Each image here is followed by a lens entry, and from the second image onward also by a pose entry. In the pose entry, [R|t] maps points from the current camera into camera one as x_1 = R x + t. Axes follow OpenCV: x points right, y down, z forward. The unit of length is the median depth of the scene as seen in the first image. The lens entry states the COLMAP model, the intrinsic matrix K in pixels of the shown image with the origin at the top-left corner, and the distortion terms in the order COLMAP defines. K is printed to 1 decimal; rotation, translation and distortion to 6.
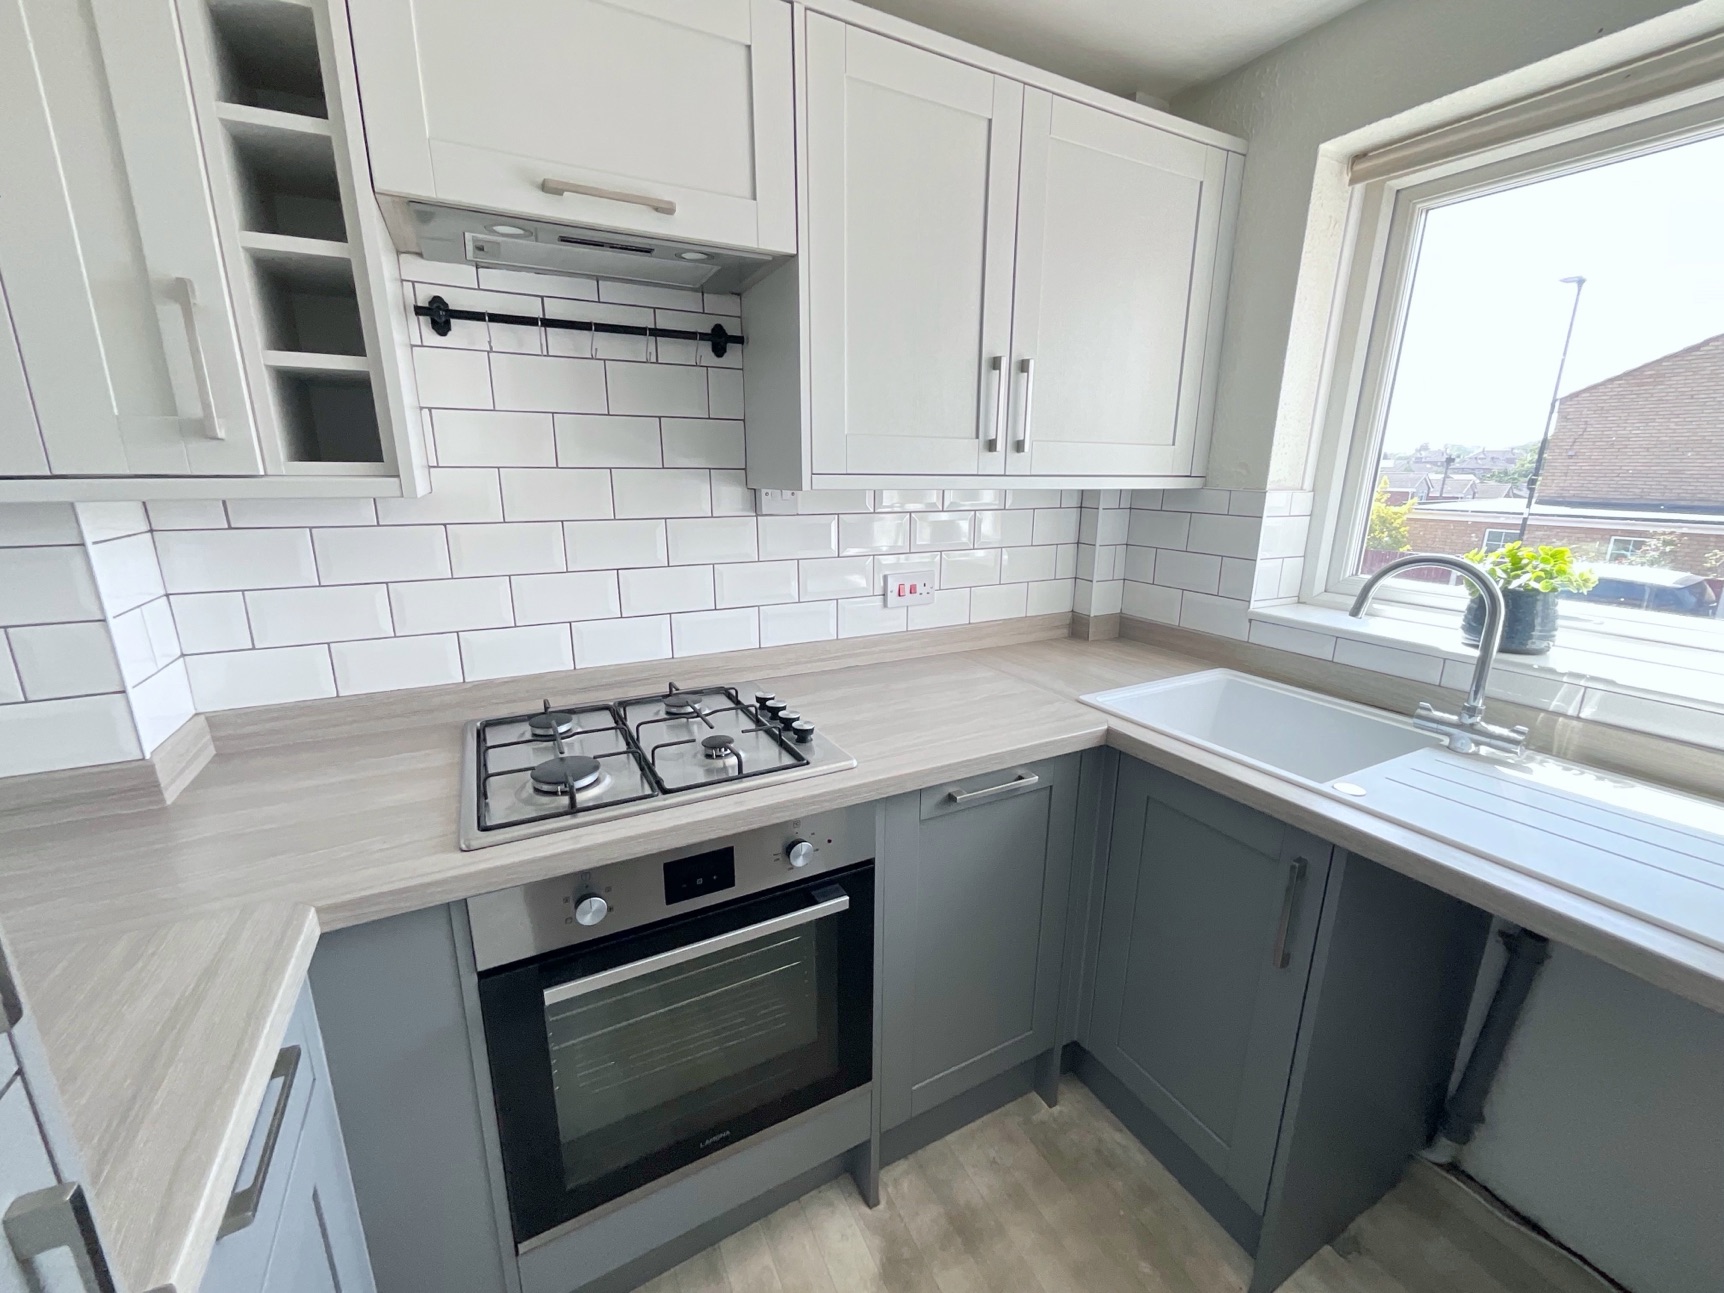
lens RADIAL K [[700.1, 0, 862.0], [0, 700.1, 646.5], [0, 0, 1]] dist [-0.002619, 0.001104]
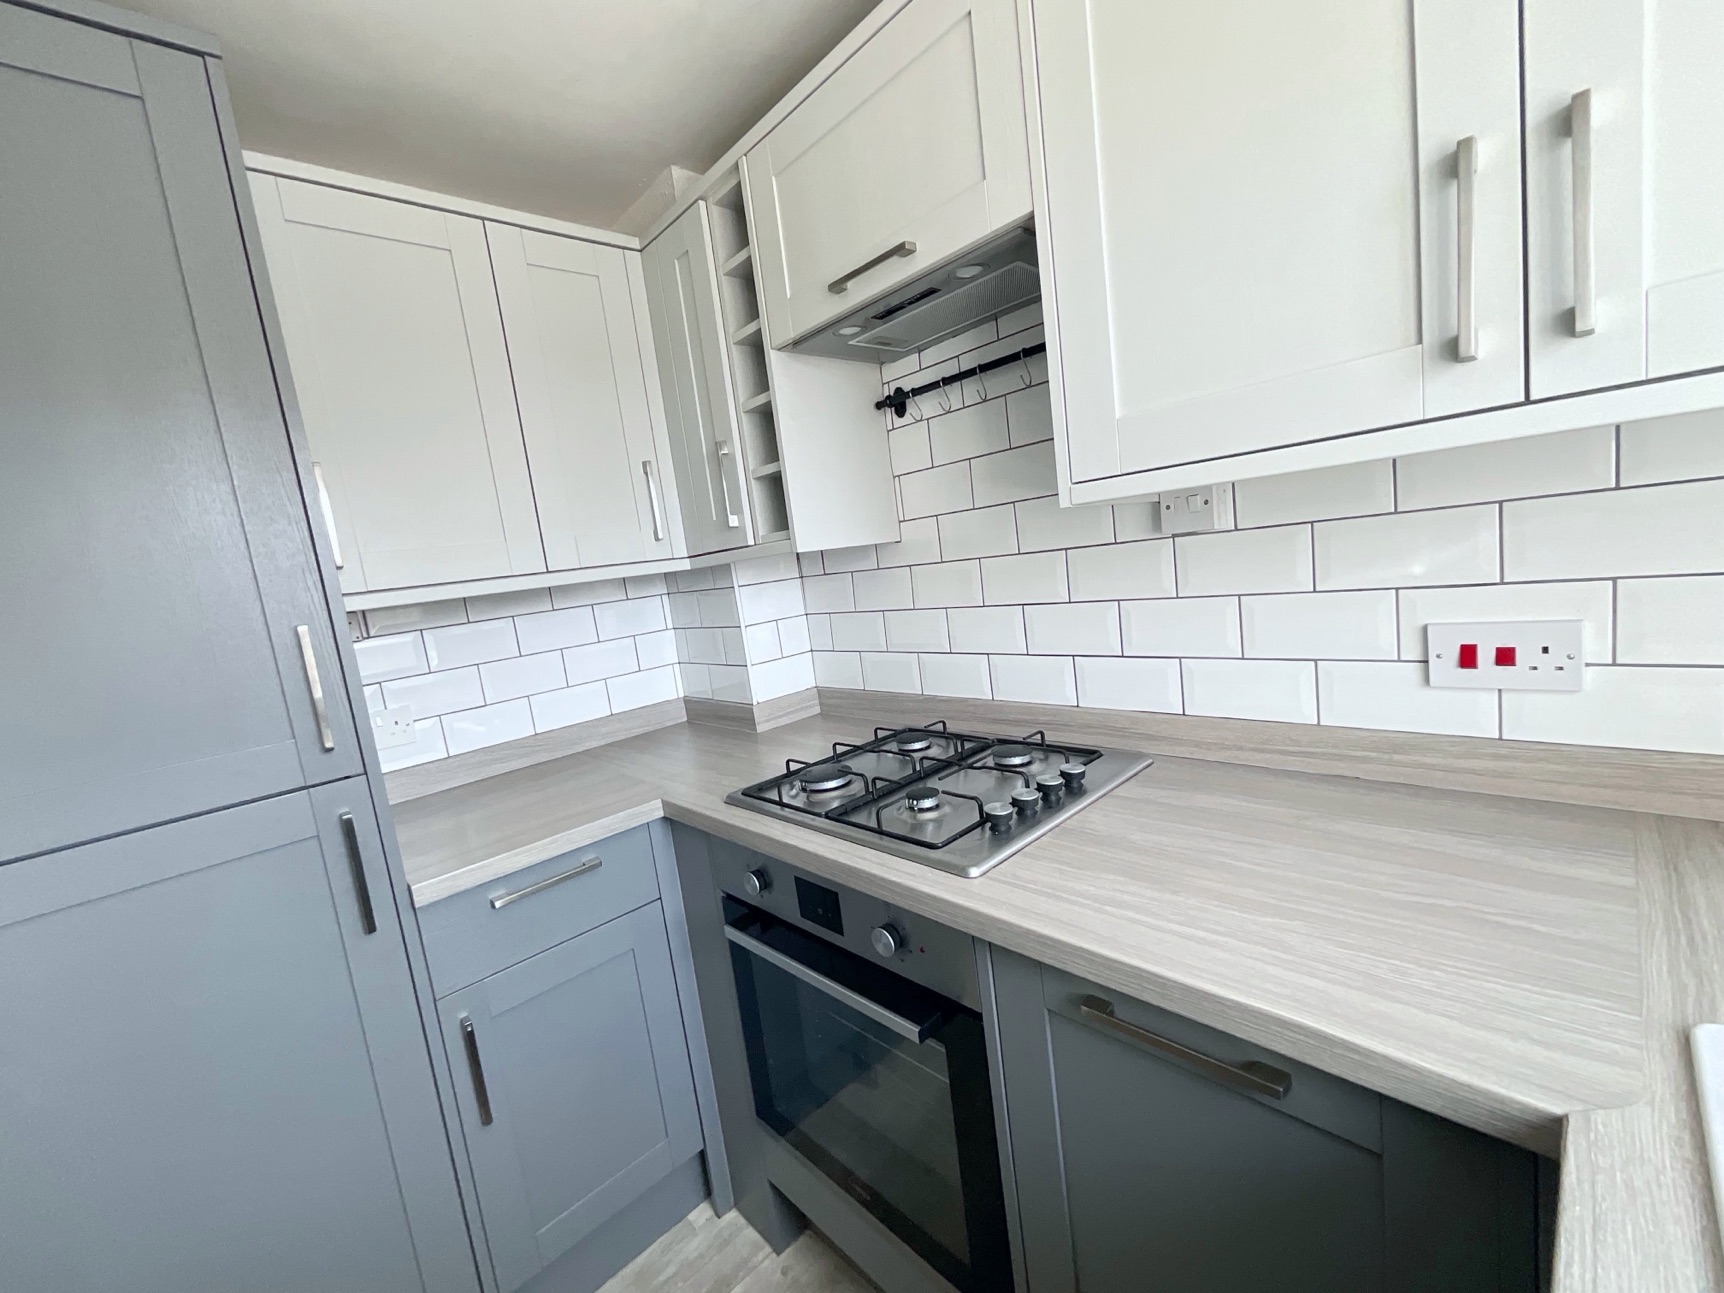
lens RADIAL K [[700.1, 0, 862.0], [0, 700.1, 646.5], [0, 0, 1]] dist [-0.002619, 0.001104]
pose [[0.259731, 0.082108, -0.962184, 0.567326], [-0.110750, 0.992337, 0.054786, -0.087064], [0.959309, 0.092332, 0.266835, 0.573567]]
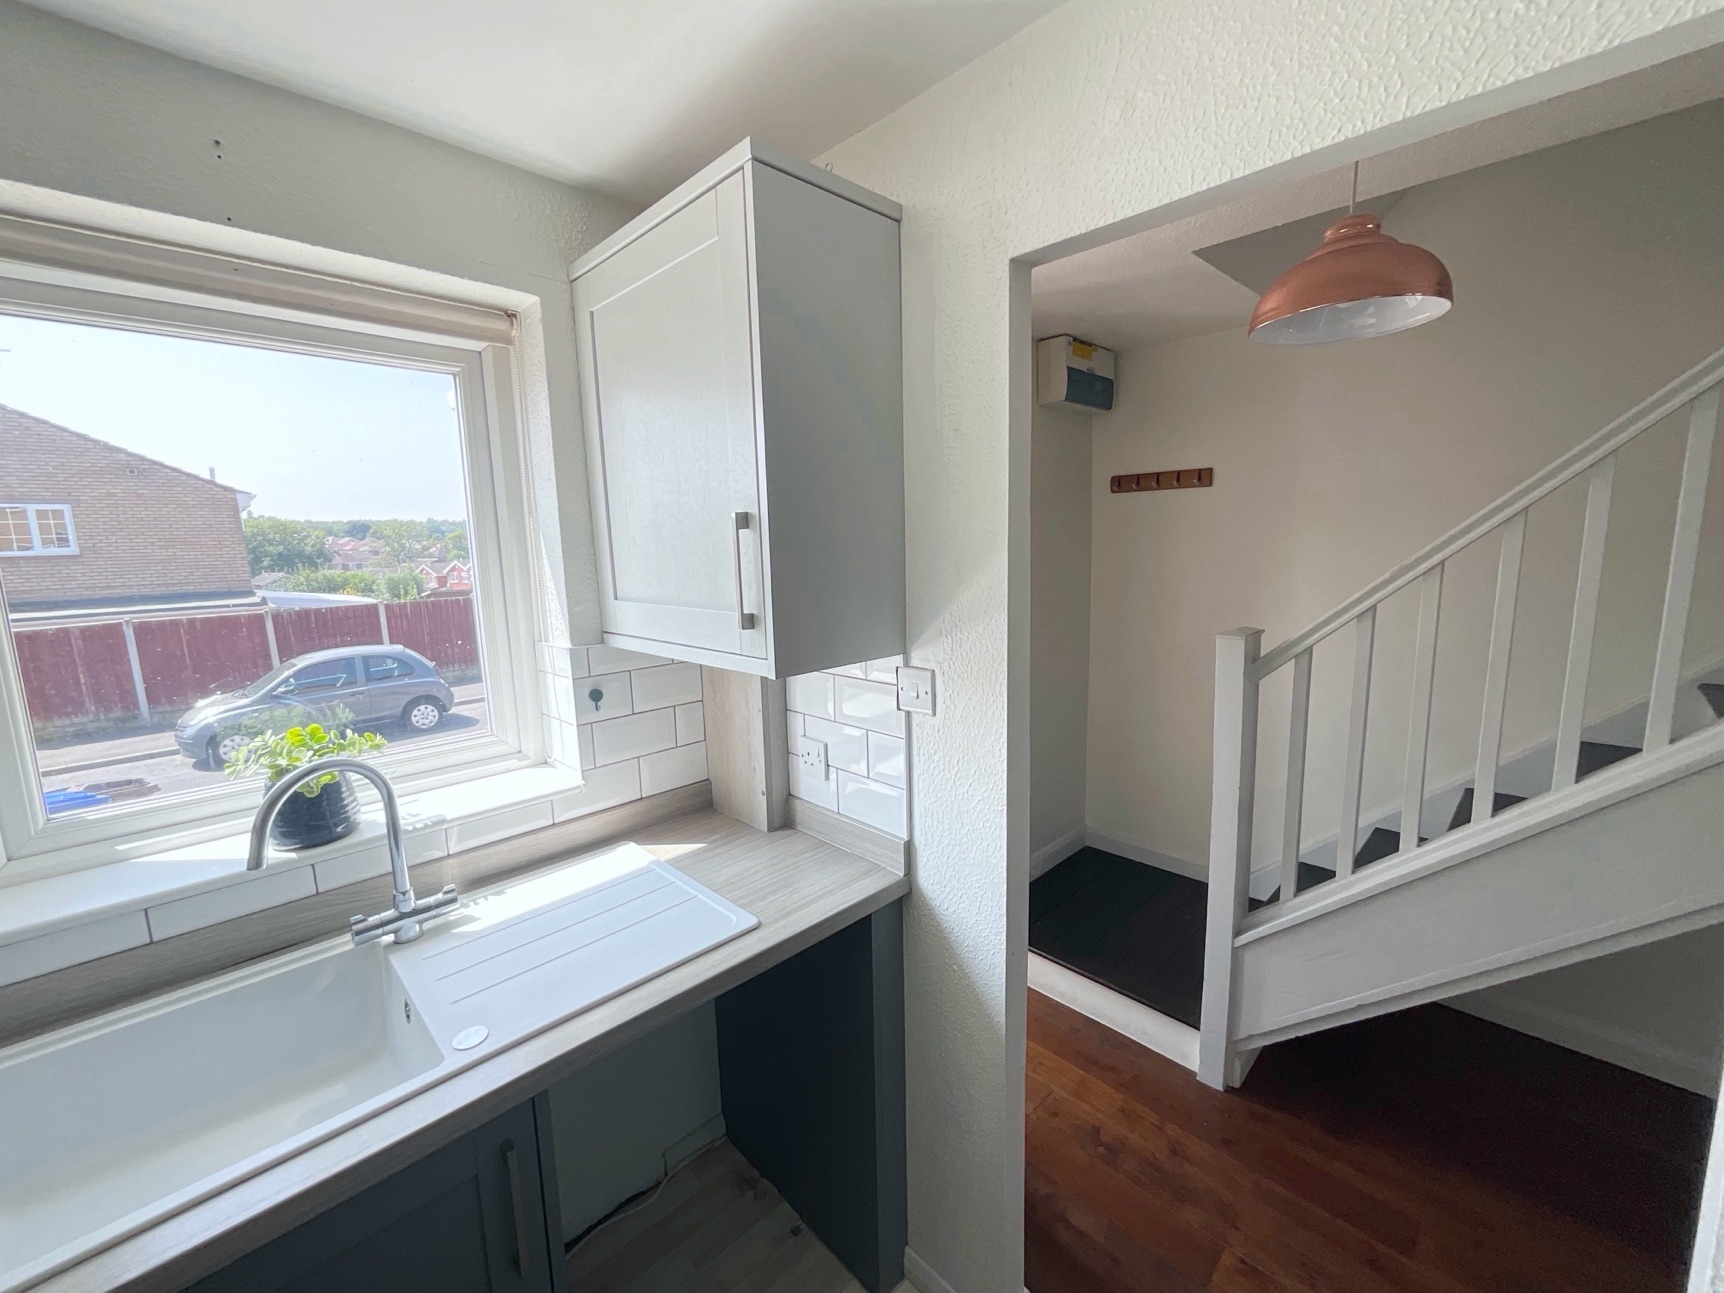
lens RADIAL K [[700.1, 0, 862.0], [0, 700.1, 646.5], [0, 0, 1]] dist [-0.002619, 0.001104]
pose [[-0.278250, -0.143144, 0.949783, -0.154504], [0.261020, 0.940352, 0.218192, -0.254807], [-0.924362, 0.308624, -0.224289, 0.483428]]
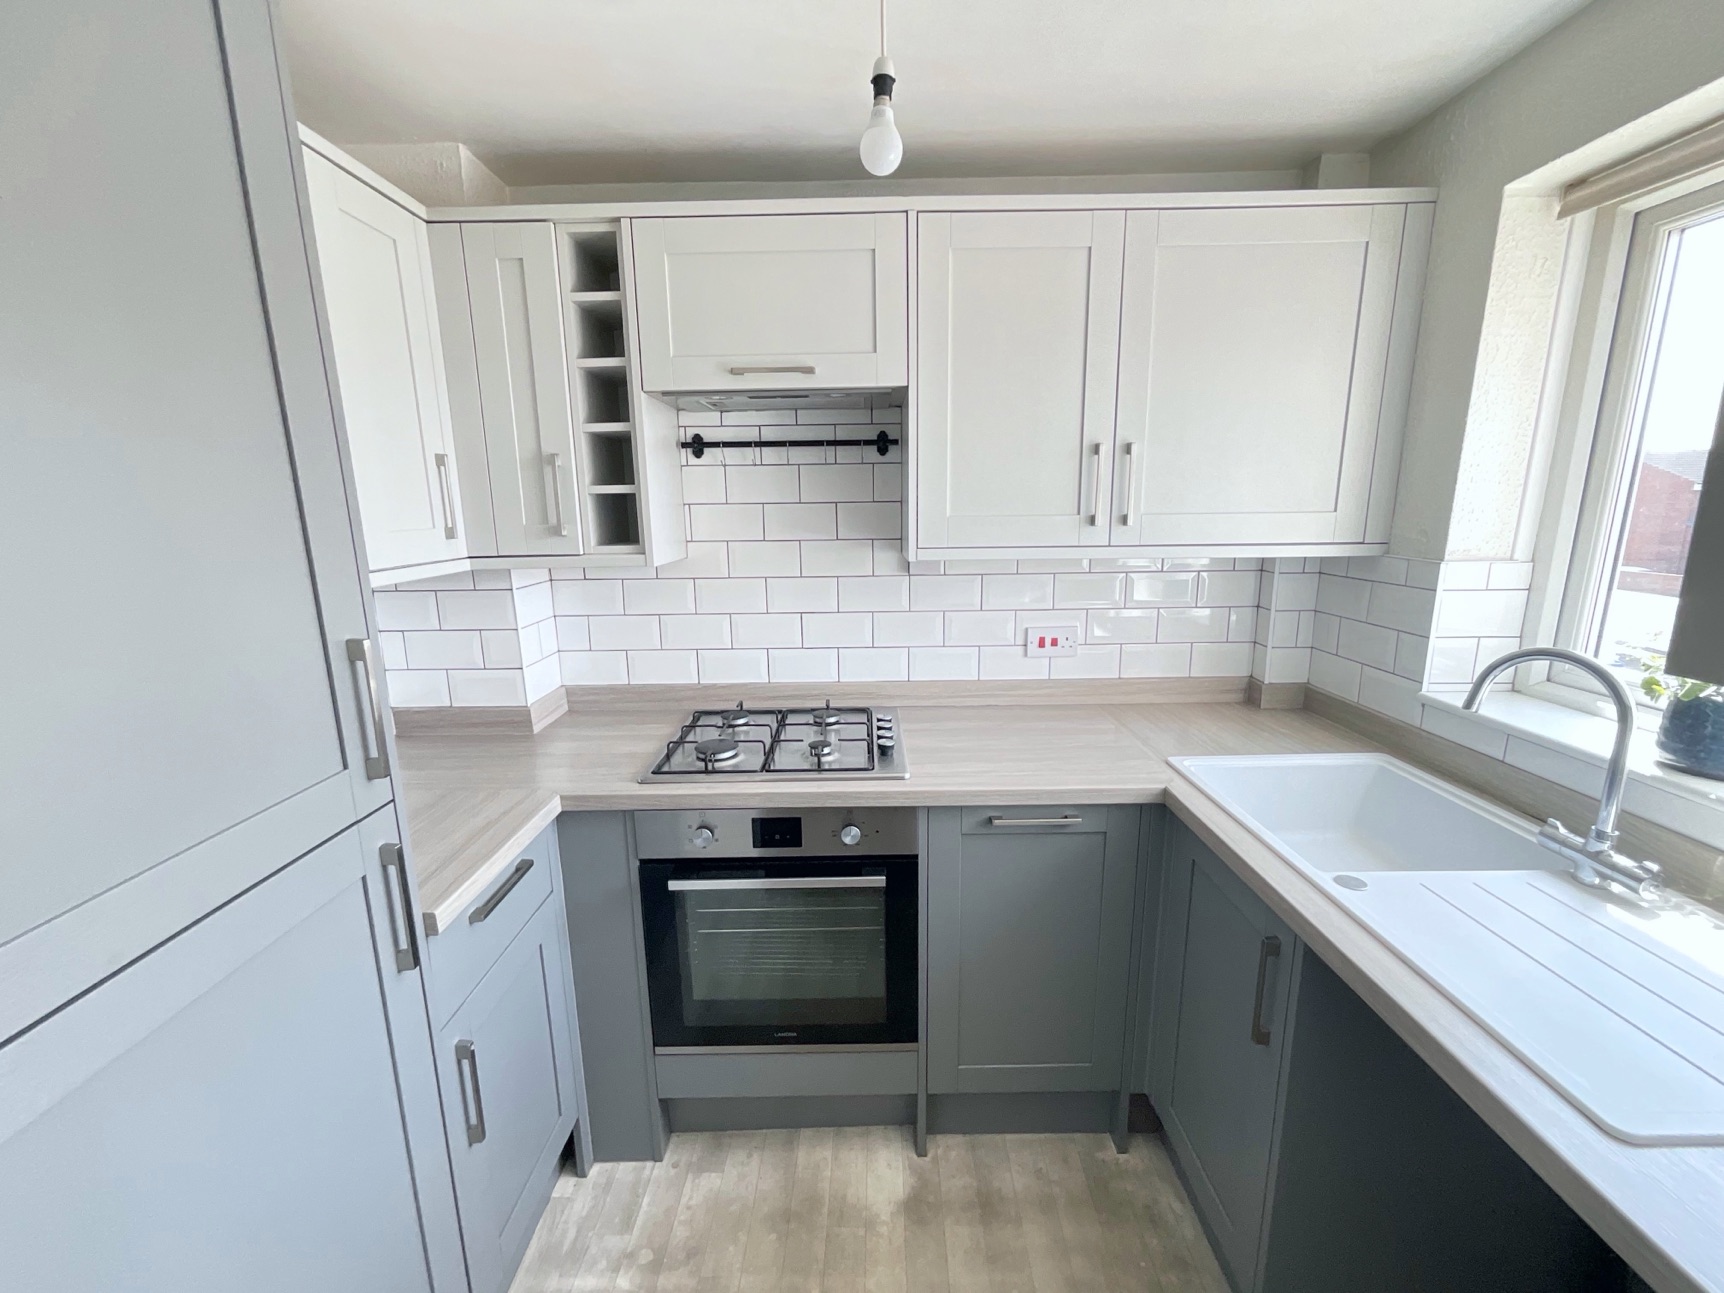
lens RADIAL K [[700.1, 0, 862.0], [0, 700.1, 646.5], [0, 0, 1]] dist [-0.002619, 0.001104]
pose [[0.880532, 0.075260, -0.467974, 0.429116], [-0.096613, 0.995084, -0.021754, -0.028534], [0.464036, 0.064368, 0.883475, -0.158312]]
